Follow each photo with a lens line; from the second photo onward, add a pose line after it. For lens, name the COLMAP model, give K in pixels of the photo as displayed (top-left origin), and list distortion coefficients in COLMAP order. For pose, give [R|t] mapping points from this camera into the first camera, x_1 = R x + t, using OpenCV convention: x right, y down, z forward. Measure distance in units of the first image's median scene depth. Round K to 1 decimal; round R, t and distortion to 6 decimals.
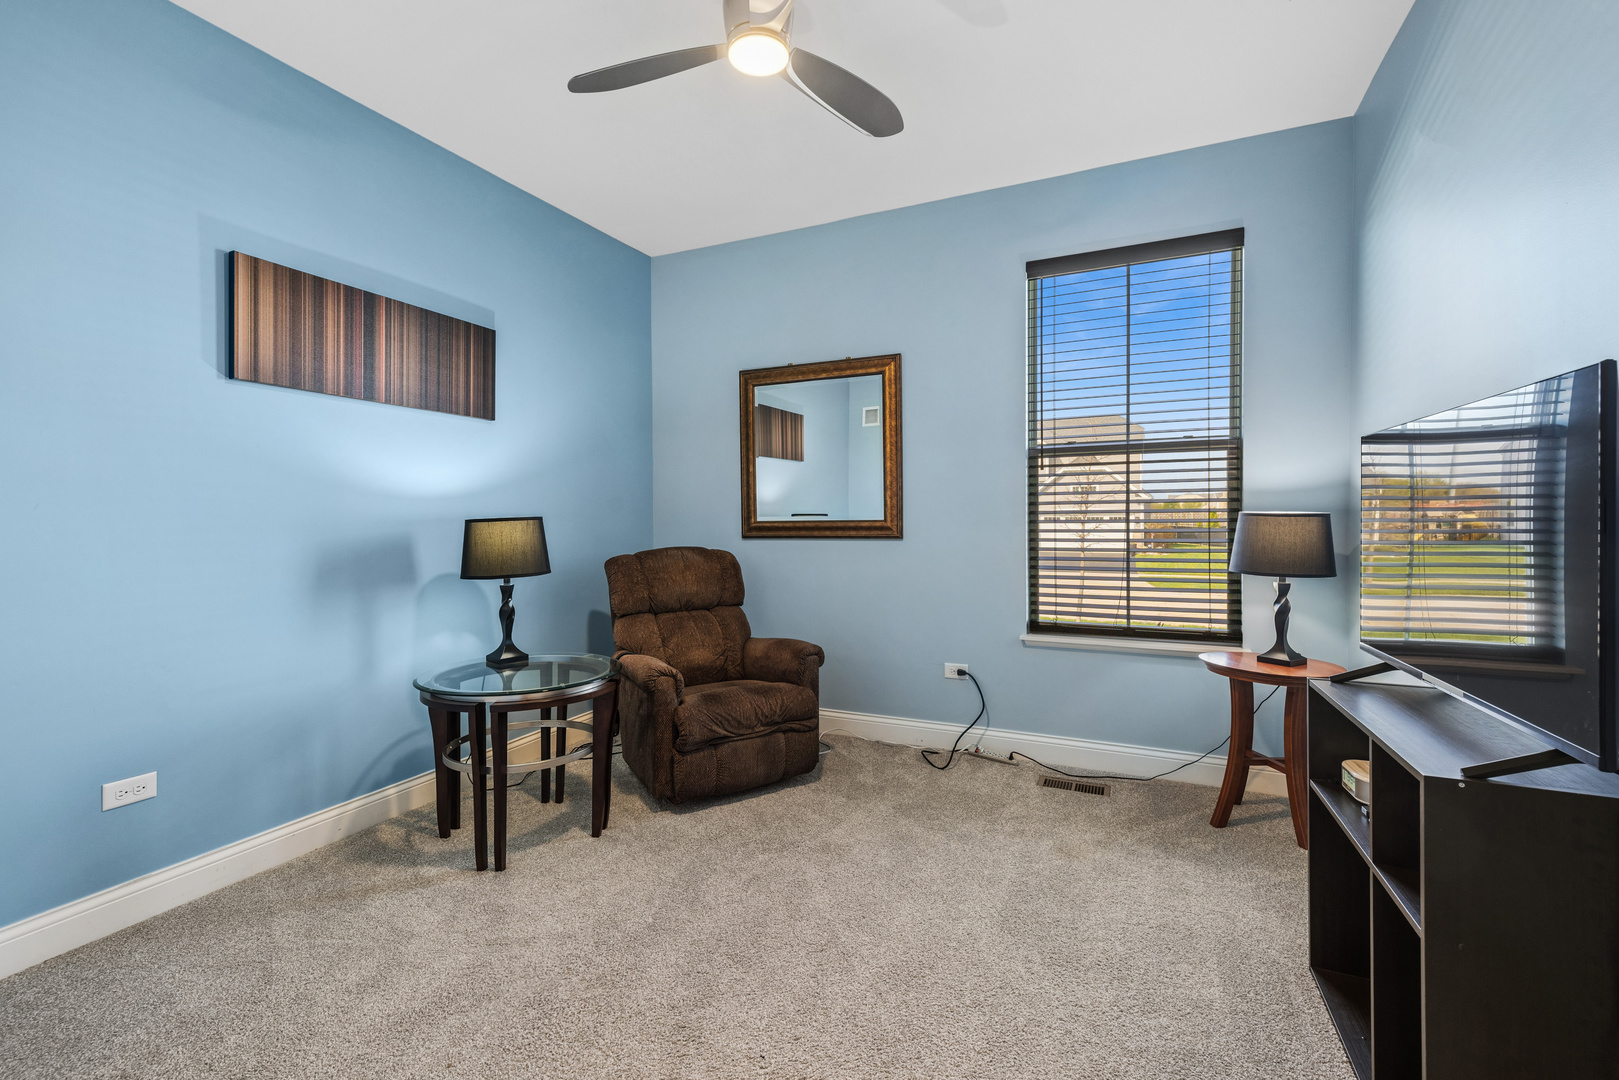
lens RADIAL K [[702.1, 0, 814.7], [0, 702.1, 534.4], [0, 0, 1]] dist [0.026405, 0.000409]
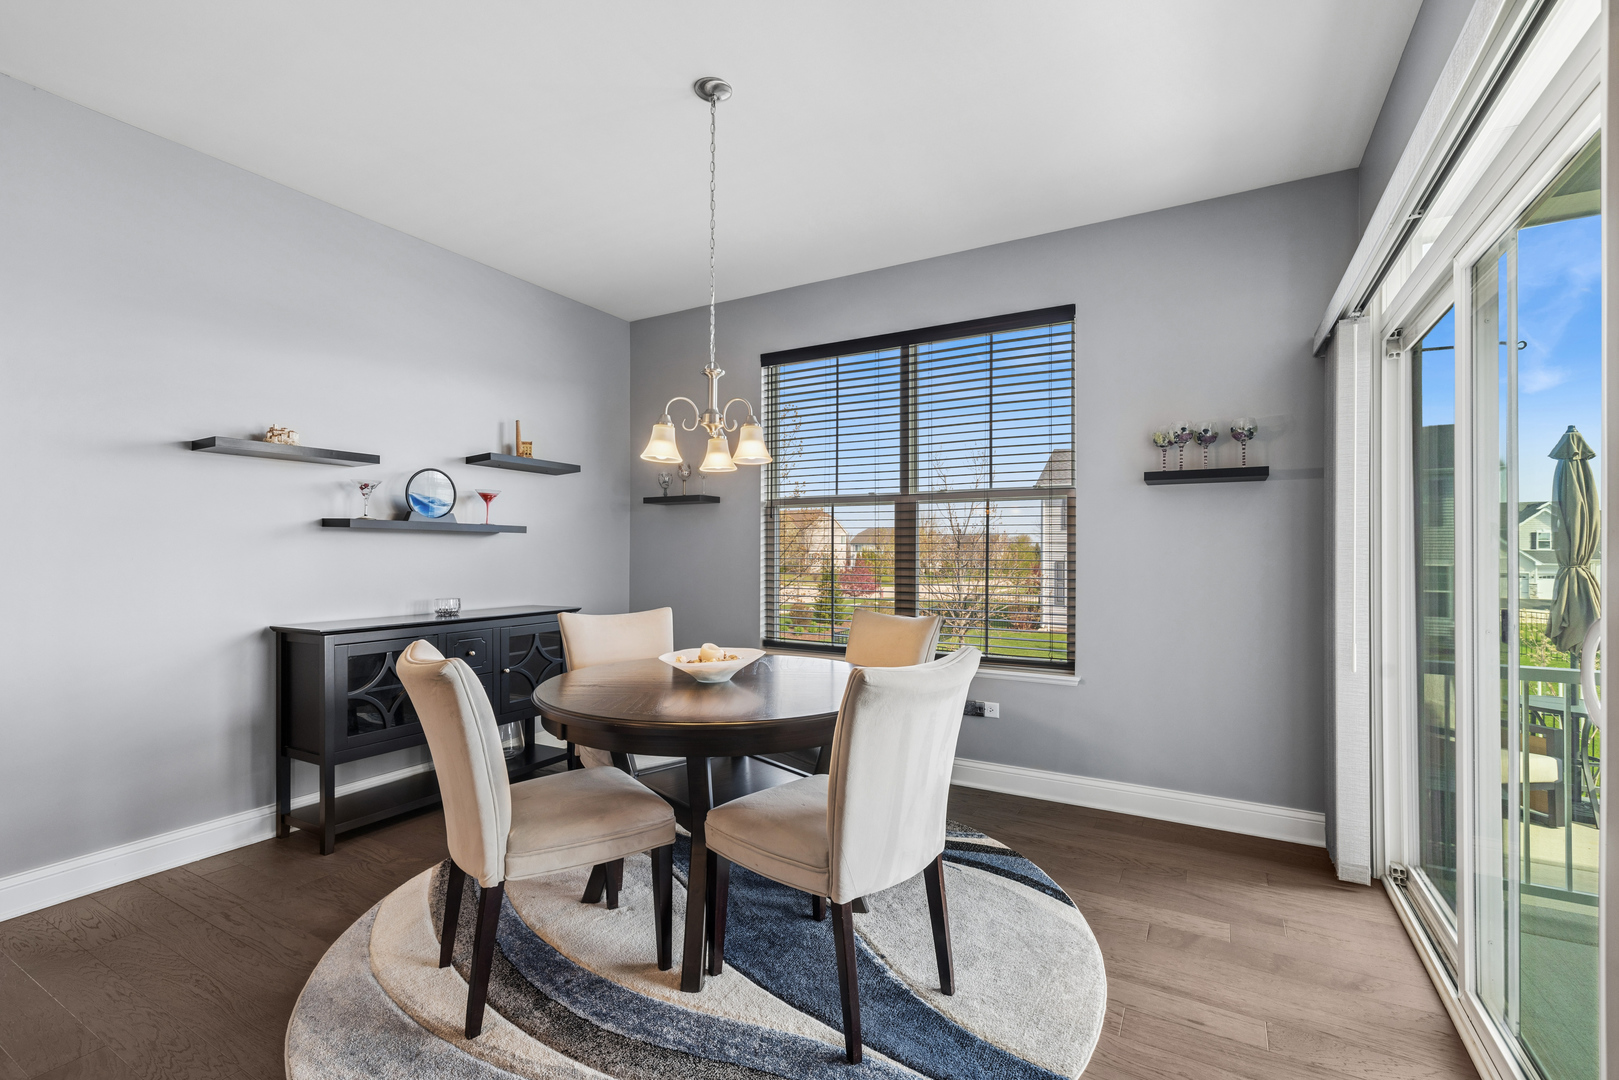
lens RADIAL K [[702.1, 0, 822.1], [0, 702.1, 550.2], [0, 0, 1]] dist [0.026405, 0.000409]
pose [[0.998260, 0.011142, -0.057900, 0.477157], [-0.012920, 0.999453, -0.030436, 0.002598], [0.057529, 0.031131, 0.997858, -0.233285]]
